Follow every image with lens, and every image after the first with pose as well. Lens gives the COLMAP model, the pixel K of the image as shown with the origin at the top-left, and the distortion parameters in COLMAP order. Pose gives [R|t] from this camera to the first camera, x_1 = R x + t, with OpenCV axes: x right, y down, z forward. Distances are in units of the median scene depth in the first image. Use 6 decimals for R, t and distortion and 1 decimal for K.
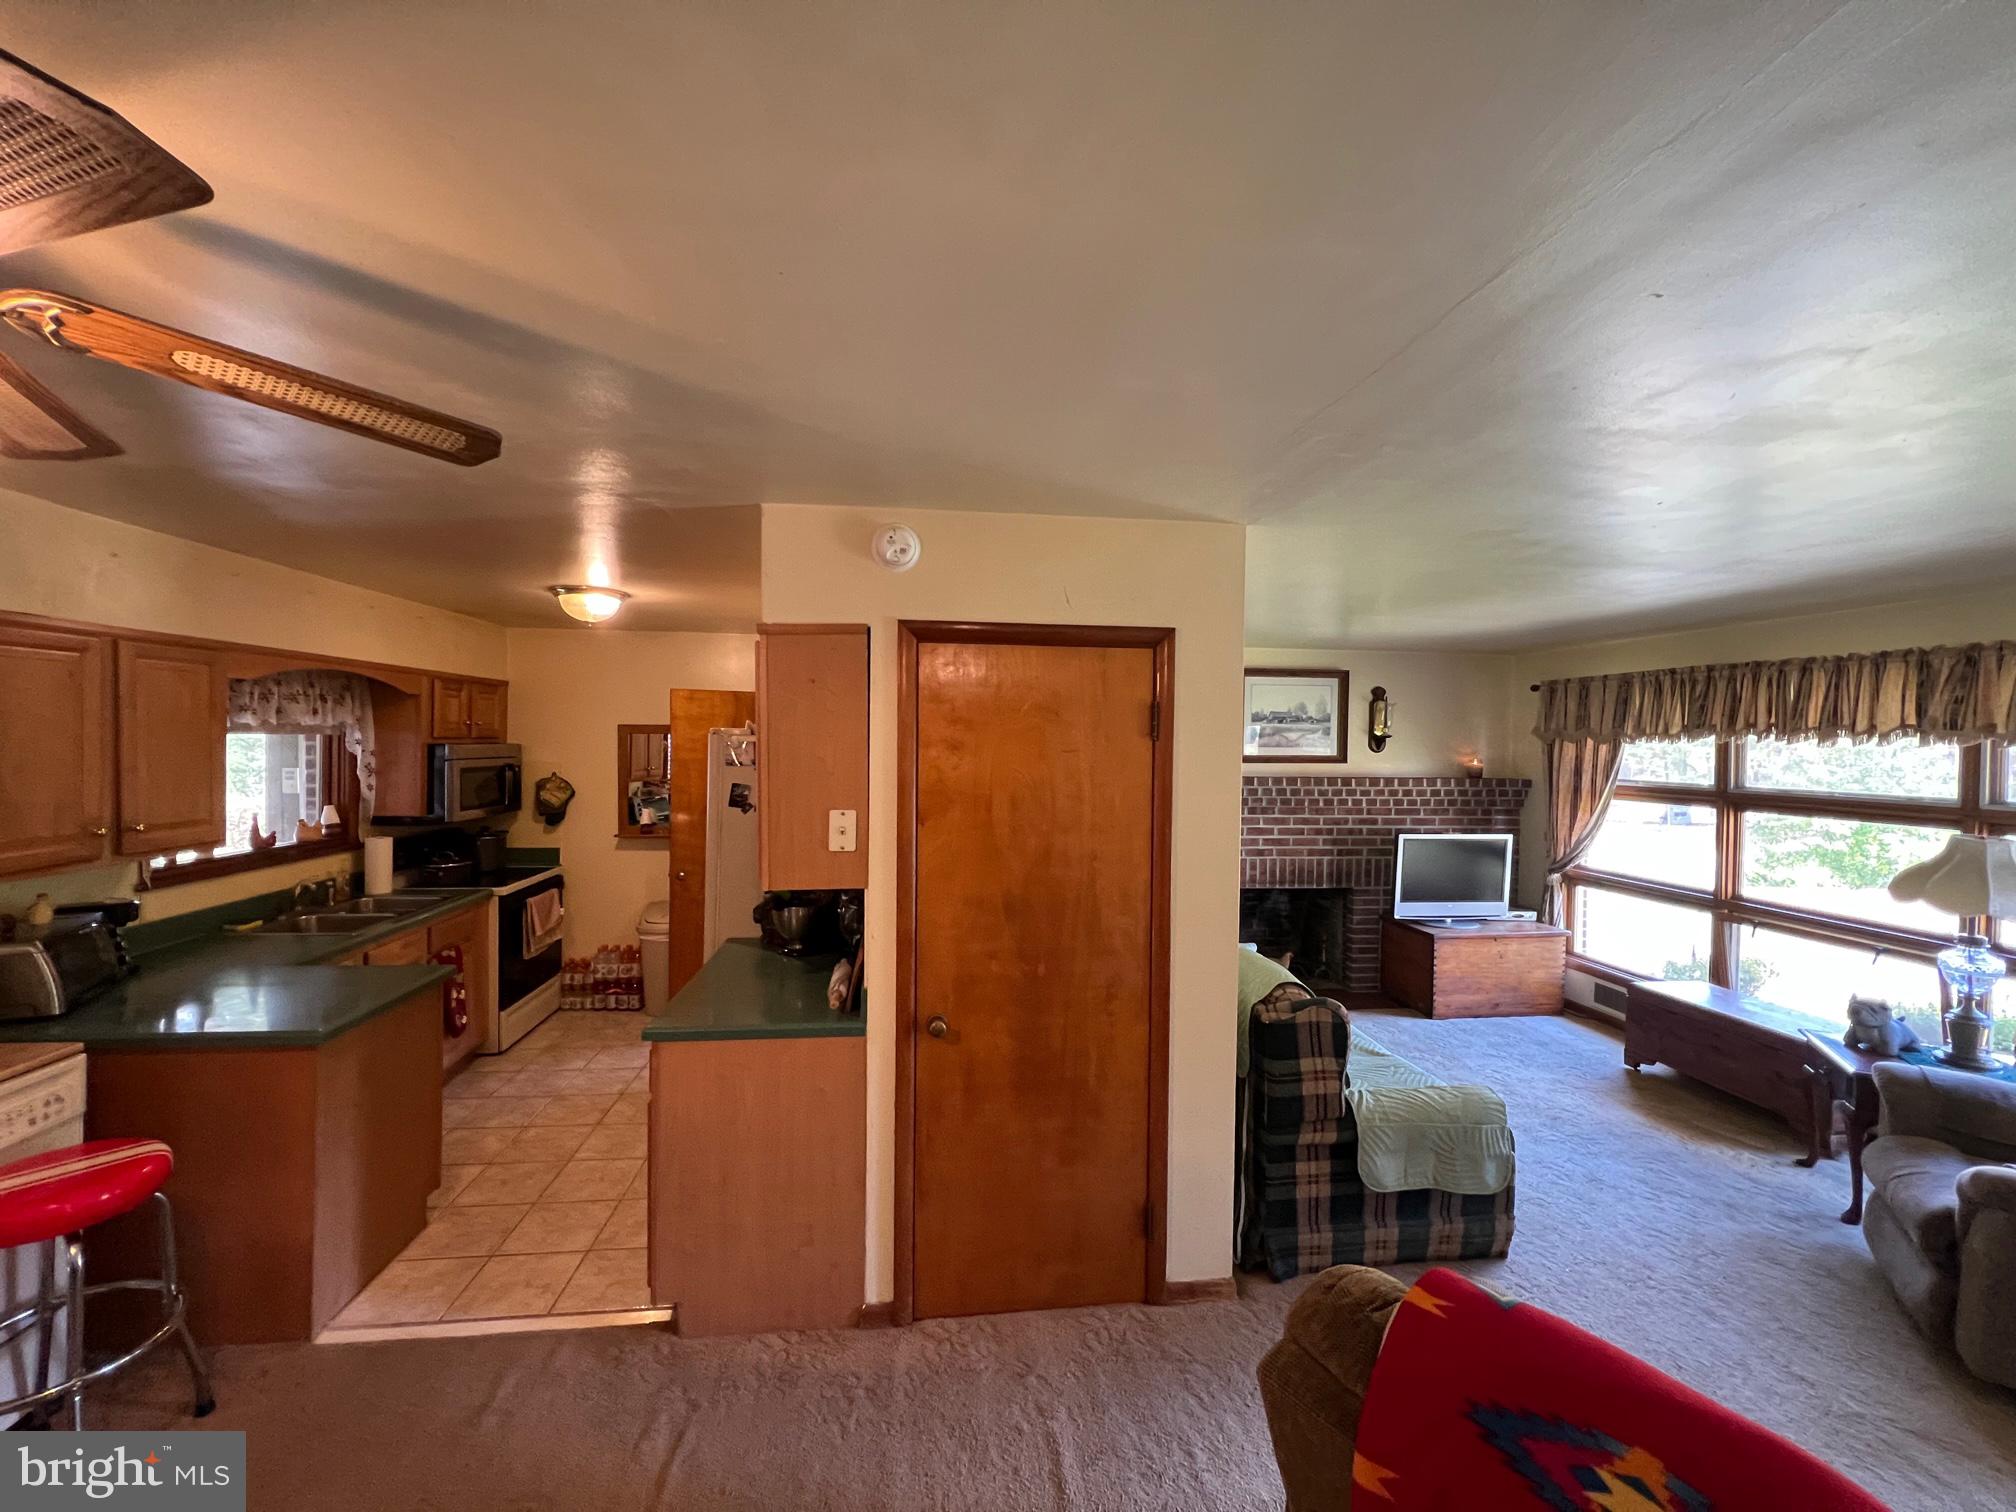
lens RADIAL K [[809.4, 0, 999.6], [0, 809.4, 754.7], [0, 0, 1]] dist [0.001172, -0.000148]
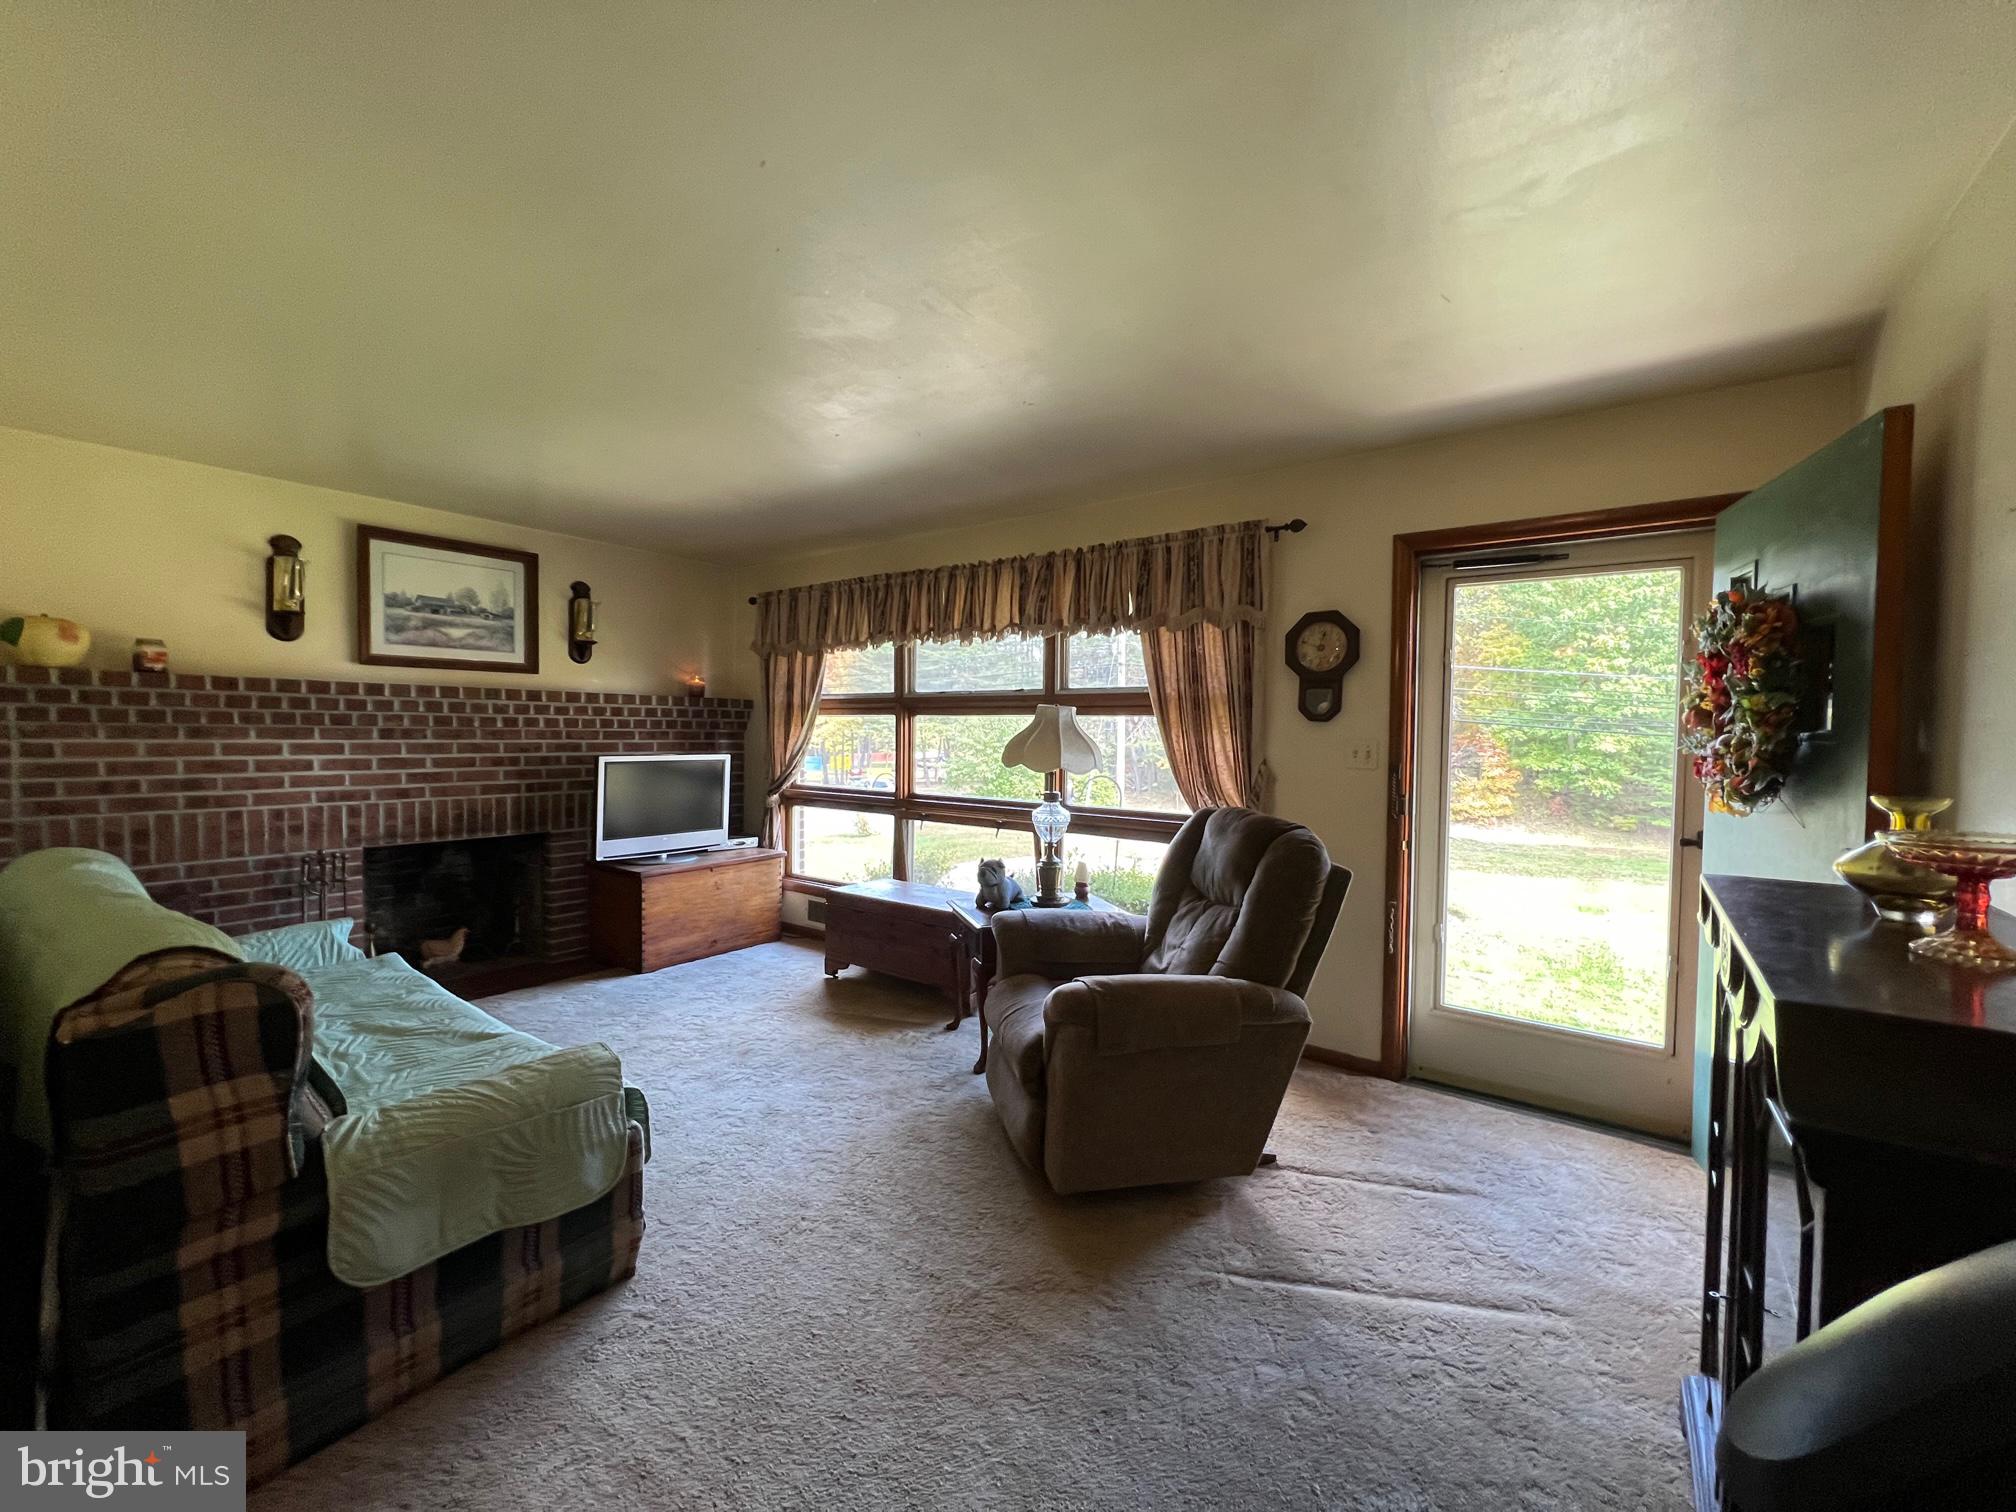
lens RADIAL K [[809.4, 0, 999.6], [0, 809.4, 754.7], [0, 0, 1]] dist [0.001172, -0.000148]
pose [[0.688017, -0.024887, 0.725268, 0.222147], [0.010518, 0.999649, 0.024325, 0.099097], [-0.725618, -0.009107, 0.688037, 0.184801]]
